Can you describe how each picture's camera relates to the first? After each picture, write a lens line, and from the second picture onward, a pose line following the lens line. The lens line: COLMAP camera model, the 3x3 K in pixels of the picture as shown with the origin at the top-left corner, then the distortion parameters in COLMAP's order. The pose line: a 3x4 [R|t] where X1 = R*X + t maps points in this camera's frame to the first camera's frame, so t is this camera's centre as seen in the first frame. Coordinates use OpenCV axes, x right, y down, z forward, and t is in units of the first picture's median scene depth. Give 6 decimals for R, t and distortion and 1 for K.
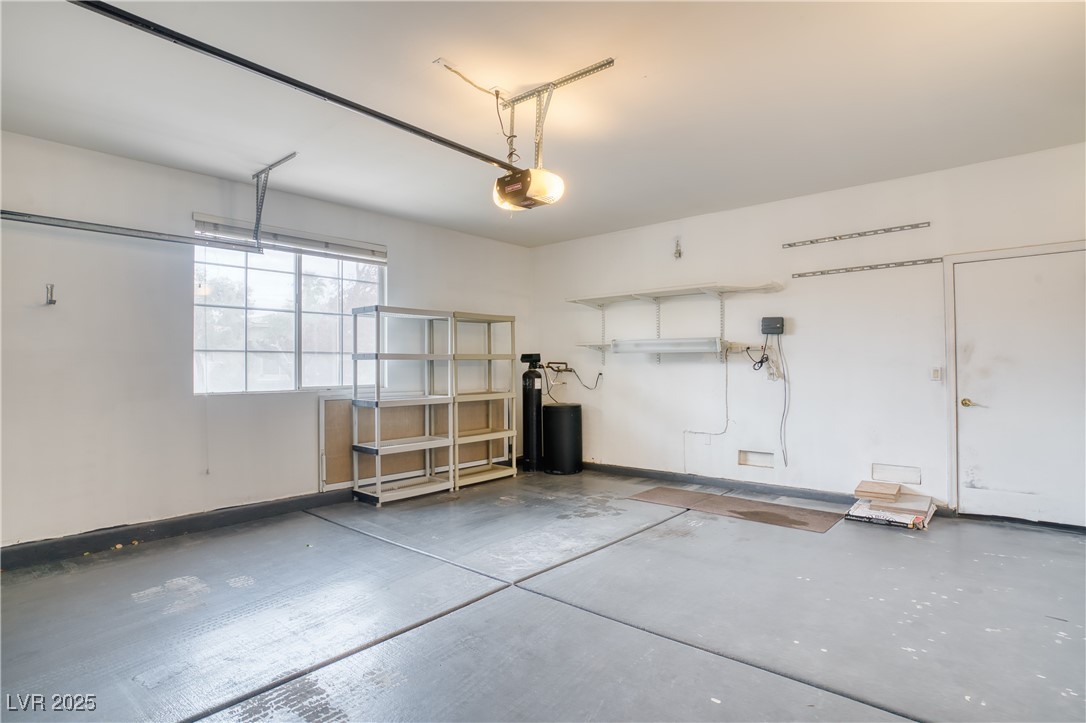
lens RADIAL K [[556.2, 0, 558.8], [0, 556.2, 363.1], [0, 0, 1]] dist [-0.090740, 0.052394]
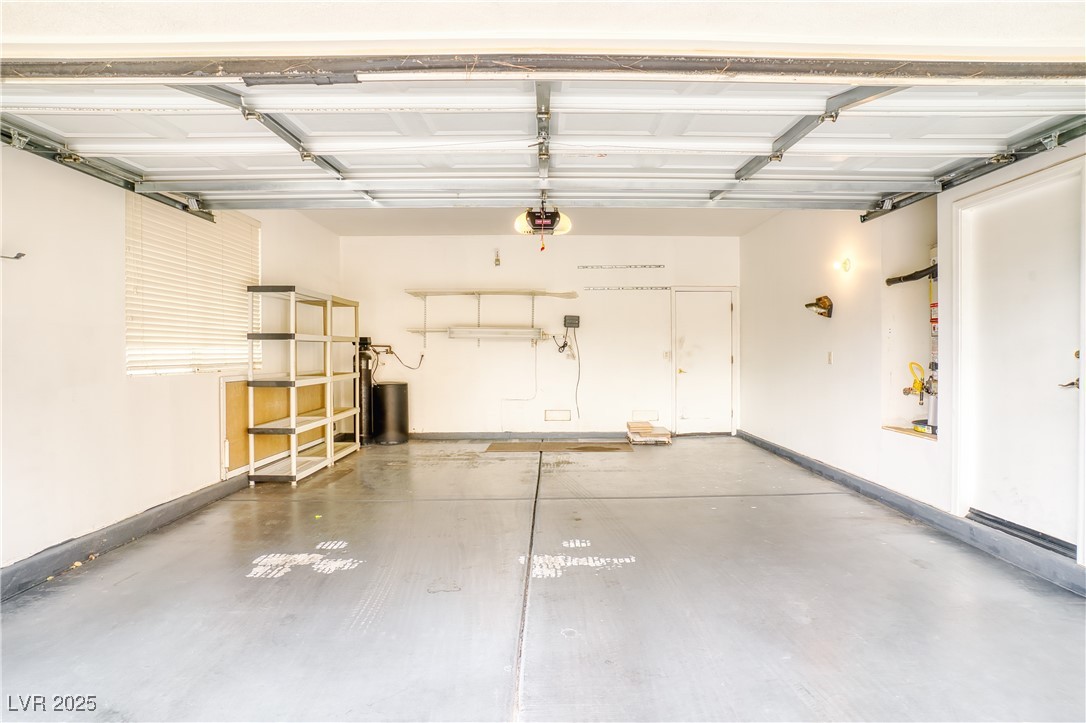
lens RADIAL K [[548.5, 0, 543.0], [0, 548.5, 361.5], [0, 0, 1]] dist [-0.078422, 0.032623]
pose [[0.755221, -0.003590, 0.655460, -0.605353], [-0.007950, 0.999861, 0.014636, 0.016434], [-0.655422, -0.016264, 0.755088, -0.040766]]
